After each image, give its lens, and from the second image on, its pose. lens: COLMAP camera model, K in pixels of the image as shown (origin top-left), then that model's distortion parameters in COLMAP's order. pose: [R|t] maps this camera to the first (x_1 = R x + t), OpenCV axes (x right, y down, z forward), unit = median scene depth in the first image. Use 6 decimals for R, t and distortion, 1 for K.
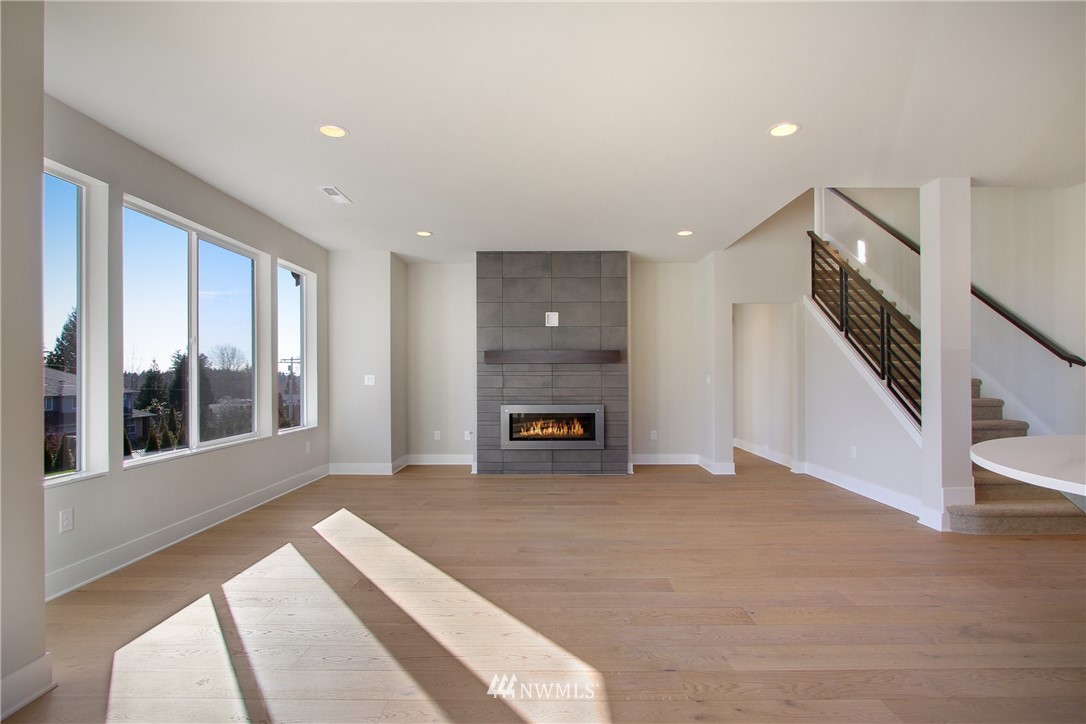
lens RADIAL K [[528.4, 0, 544.6], [0, 528.4, 371.5], [0, 0, 1]] dist [-0.013503, 0.001091]
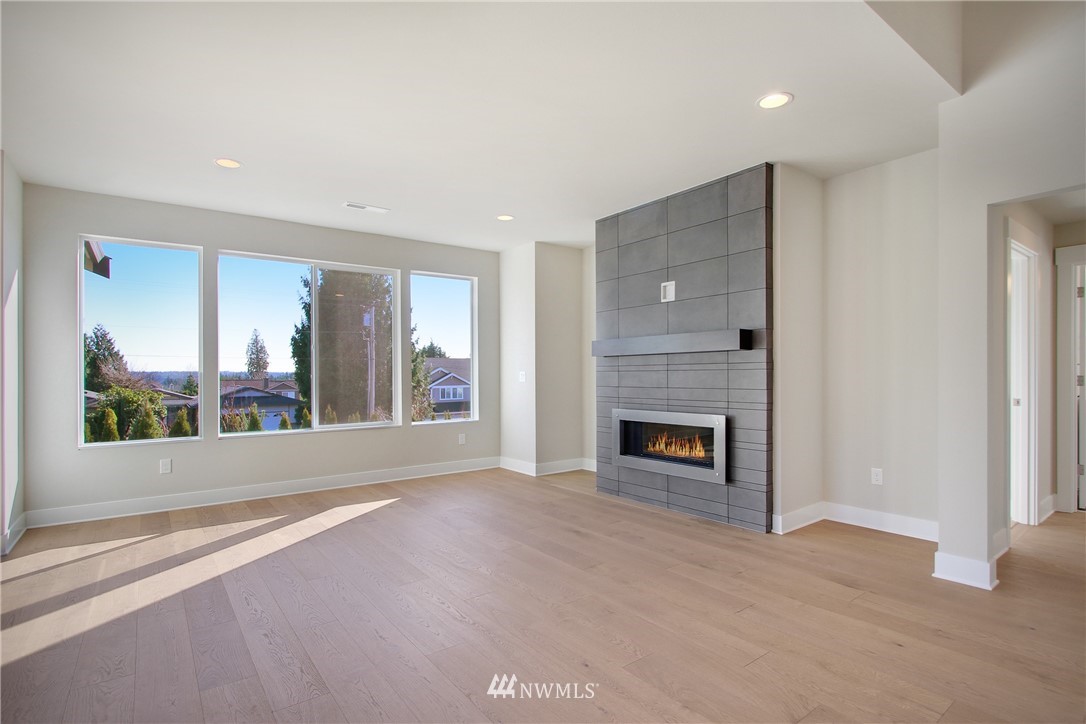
lens RADIAL K [[528.4, 0, 547.3], [0, 528.4, 366.3], [0, 0, 1]] dist [-0.013503, 0.001091]
pose [[0.610912, -0.015246, -0.791552, 0.481266], [0.014292, 0.999864, -0.008228, 0.005724], [0.791570, -0.006286, 0.611046, 0.437514]]
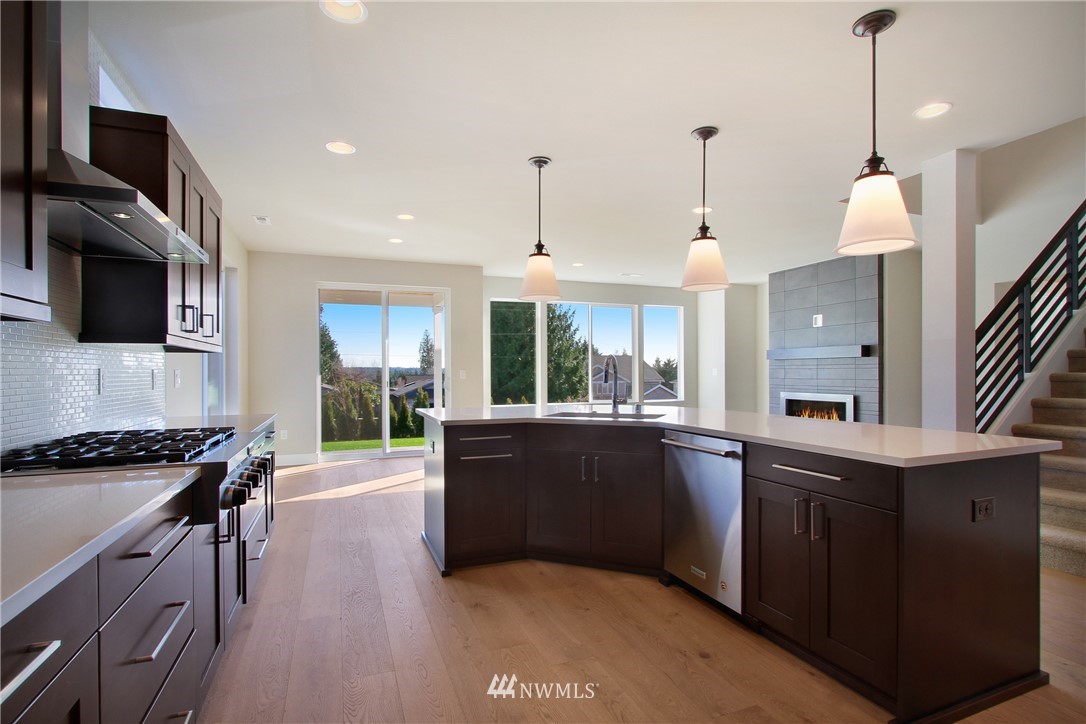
lens RADIAL K [[528.4, 0, 542.3], [0, 528.4, 364.6], [0, 0, 1]] dist [-0.013503, 0.001091]
pose [[0.363940, -0.012514, -0.931338, 0.892022], [0.012055, 0.999889, -0.008724, 0.001695], [0.931345, -0.008052, 0.364050, -0.003021]]
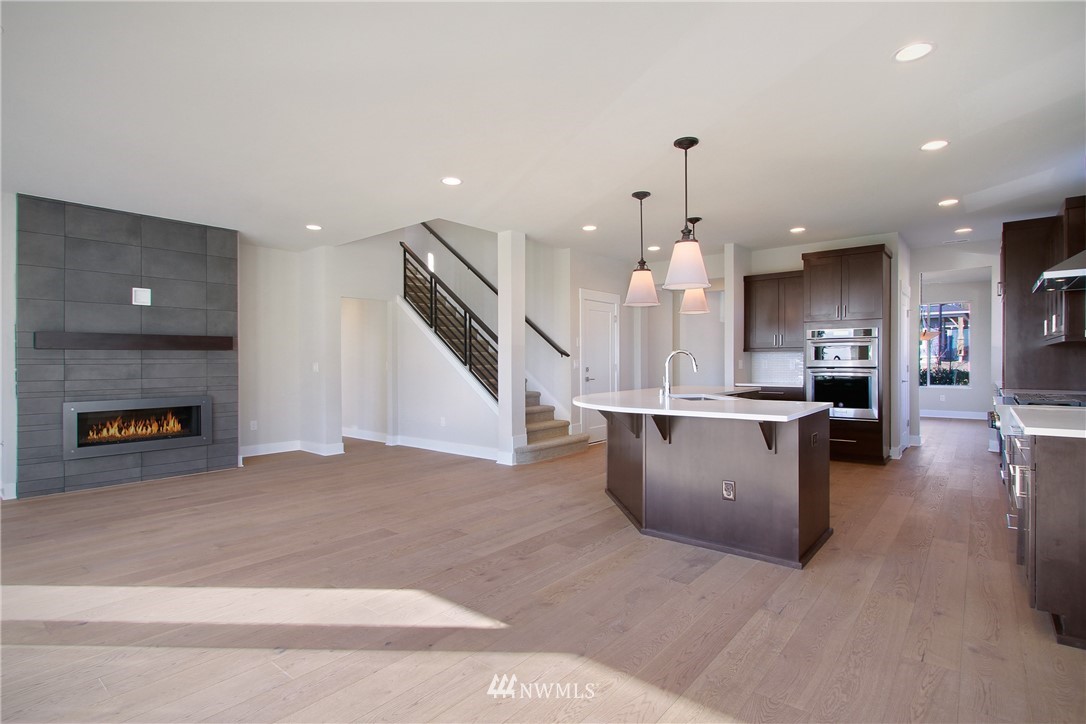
lens RADIAL K [[528.4, 0, 561.9], [0, 528.4, 368.3], [0, 0, 1]] dist [-0.013503, 0.001091]
pose [[0.626943, -0.010958, 0.778988, -0.217118], [-0.001827, 0.999878, 0.015536, 0.000622], [-0.779063, -0.011163, 0.626846, -0.041045]]
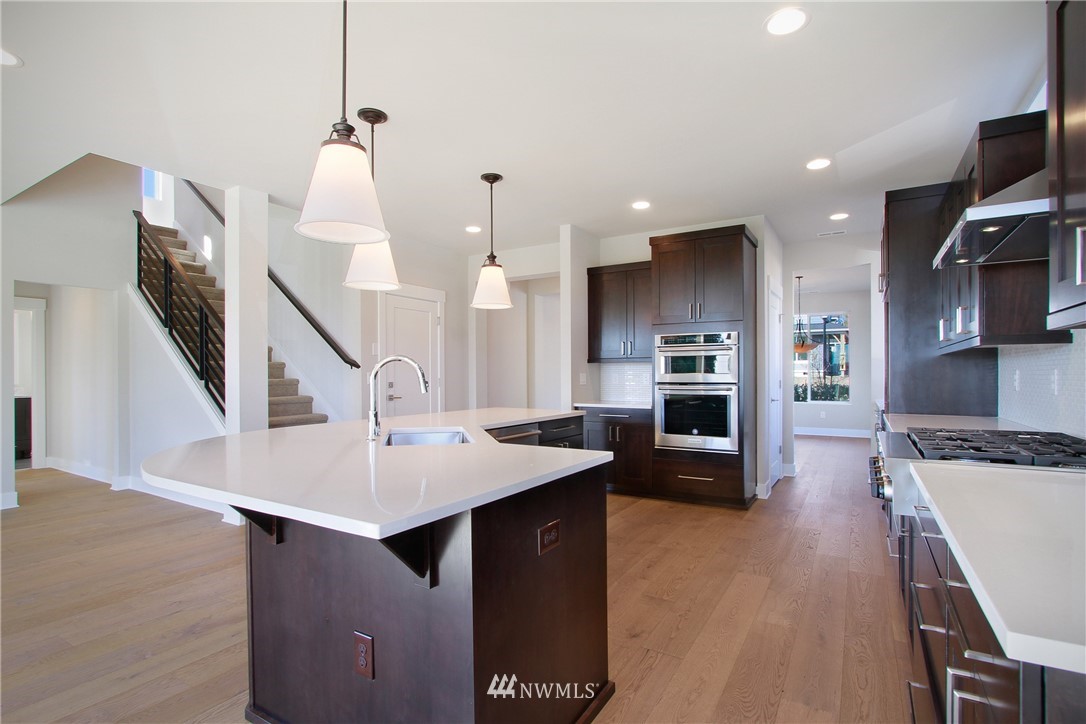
lens RADIAL K [[528.4, 0, 549.5], [0, 528.4, 373.2], [0, 0, 1]] dist [-0.013503, 0.001091]
pose [[0.511043, 0.002717, 0.859551, 0.113568], [-0.005388, 0.999985, 0.000043, -0.000558], [-0.859538, -0.004653, 0.511050, -0.040449]]
